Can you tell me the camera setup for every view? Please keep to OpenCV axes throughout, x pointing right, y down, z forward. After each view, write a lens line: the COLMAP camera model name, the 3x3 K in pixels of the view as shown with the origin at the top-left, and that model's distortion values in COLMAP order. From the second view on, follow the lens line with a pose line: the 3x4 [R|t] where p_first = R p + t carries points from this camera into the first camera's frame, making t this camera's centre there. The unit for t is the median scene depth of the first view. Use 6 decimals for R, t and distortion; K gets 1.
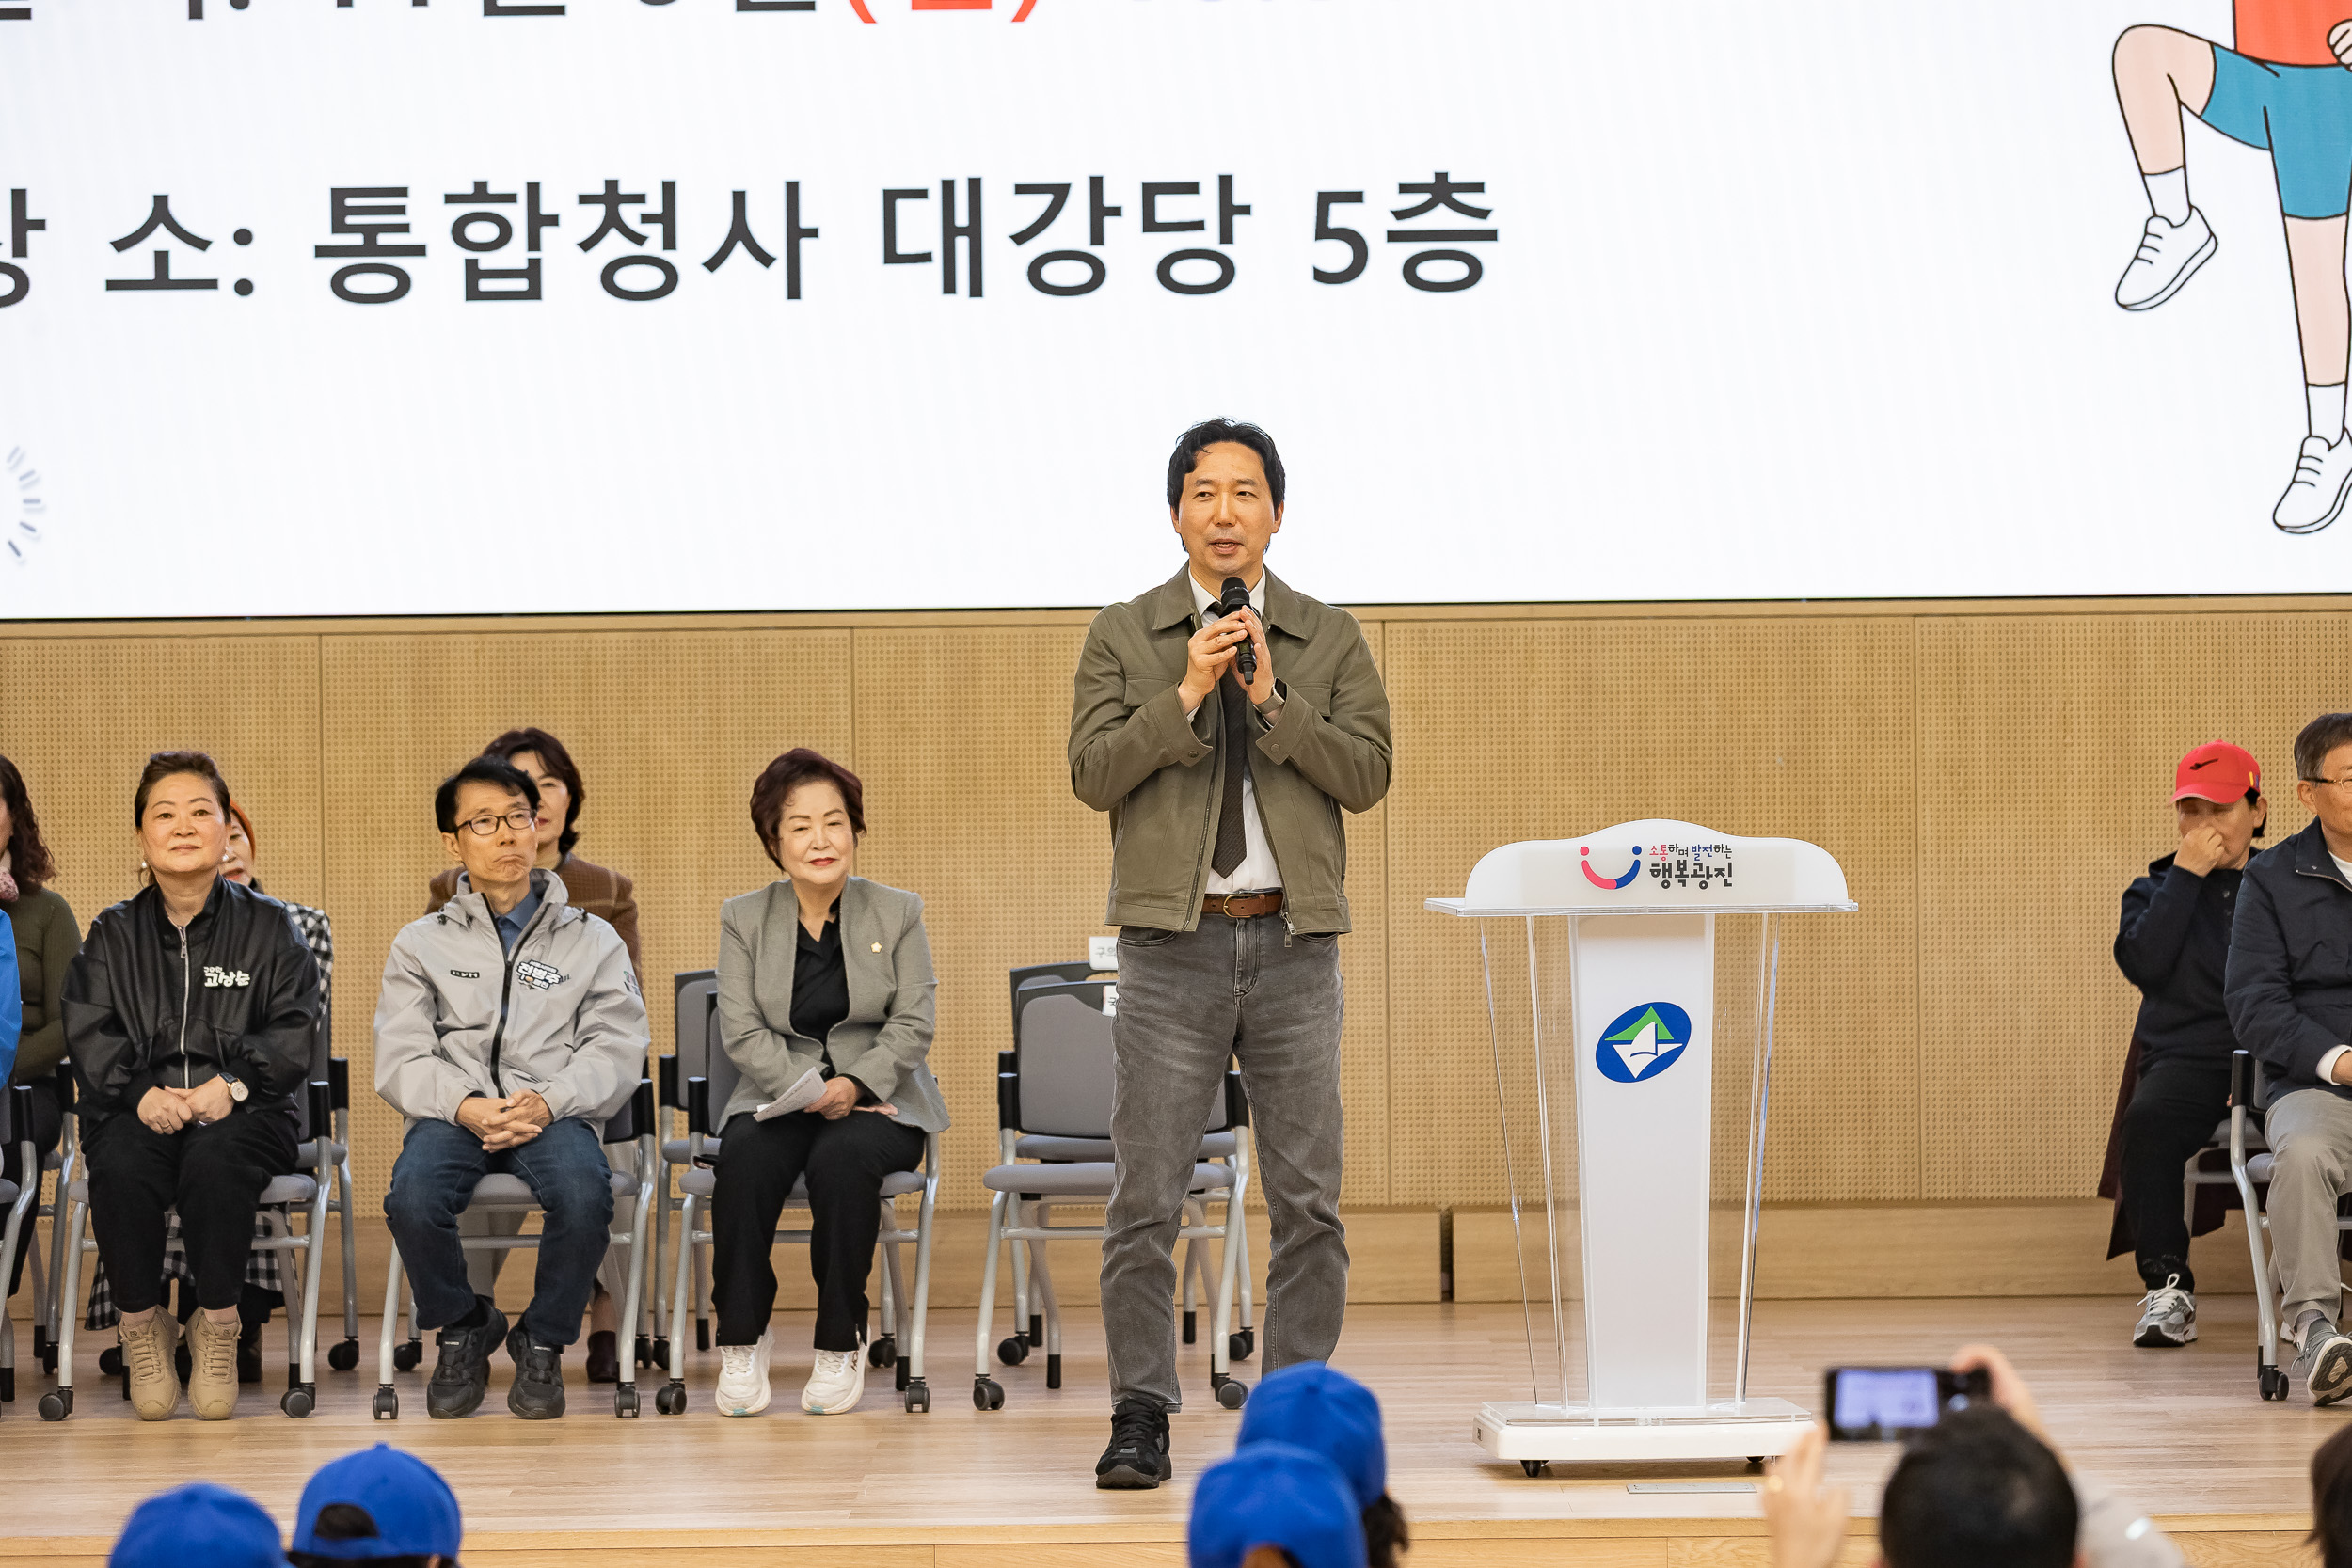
lens RADIAL K [[8492.8, 0, 1029.4], [0, 8492.8, 784.8], [0, 0, 1]] dist [0.059624, -0.024087]
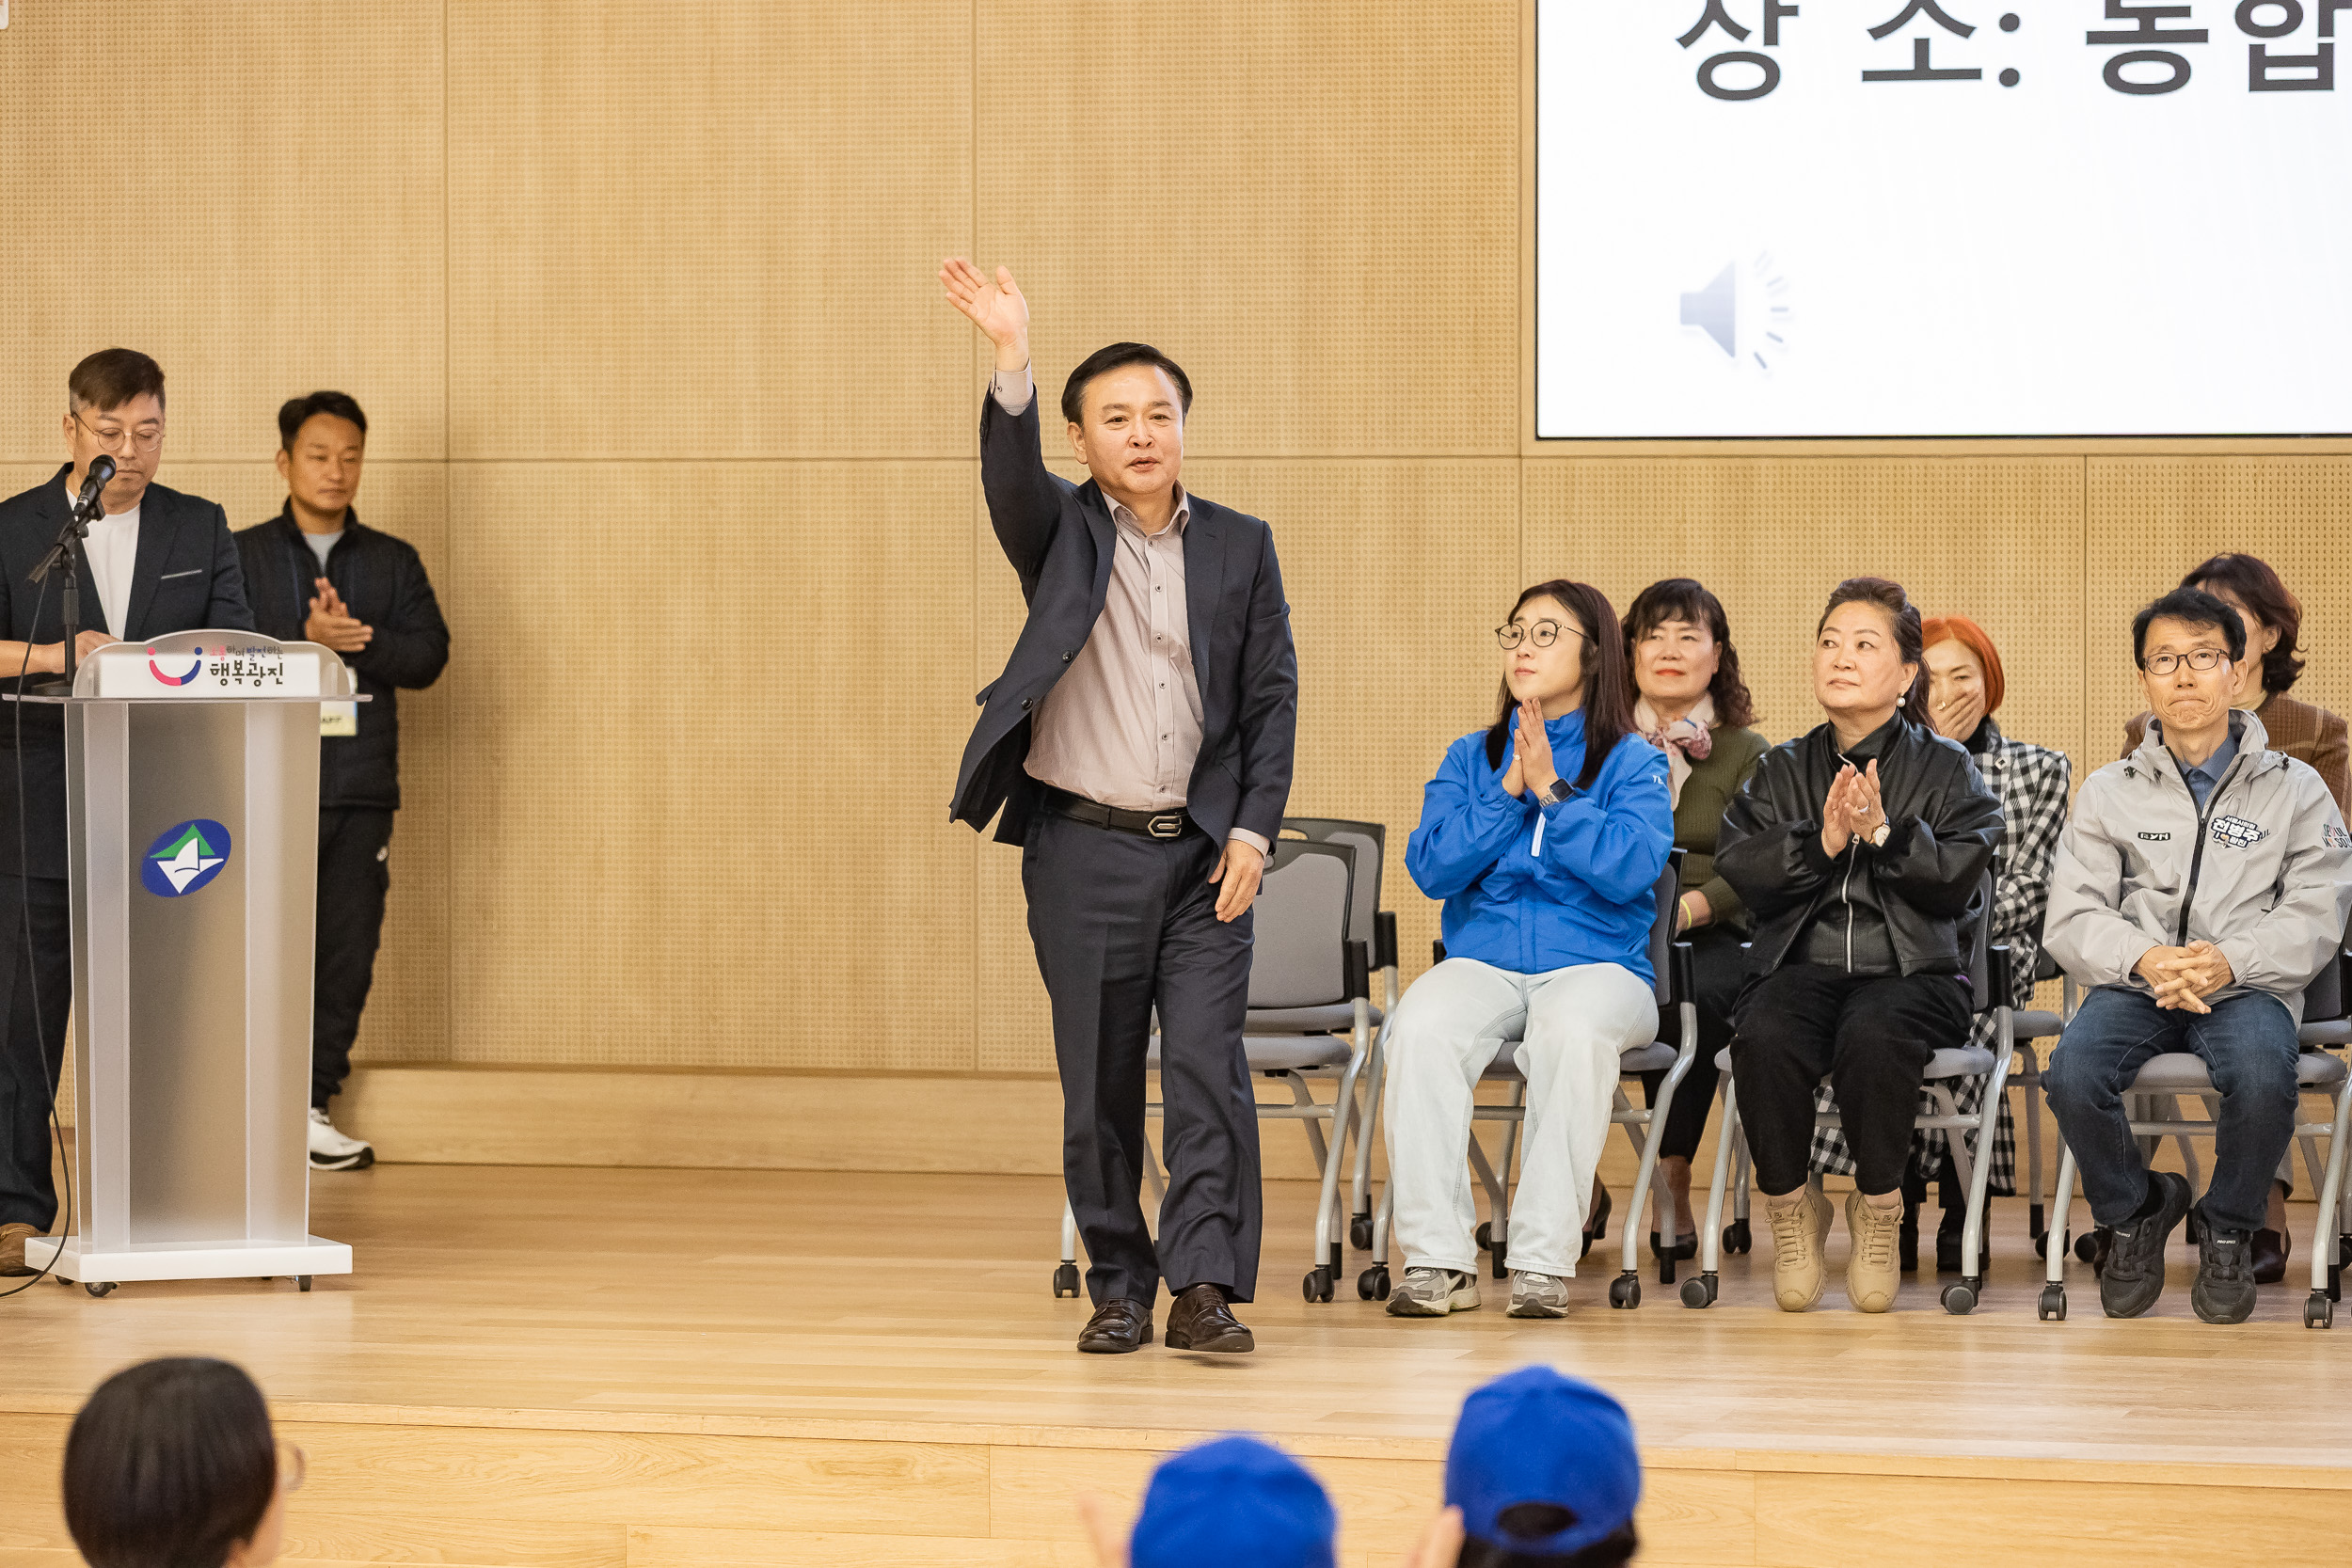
lens RADIAL K [[8311.5, 0, 1275.7], [0, 8311.5, 749.6], [0, 0, 1]] dist [0.102876, -0.263236]
pose [[0.968003, 0.017056, -0.250359, 0.057596], [-0.013077, 0.999760, 0.017549, -0.000539], [0.250598, -0.013714, 0.967994, 0.106648]]
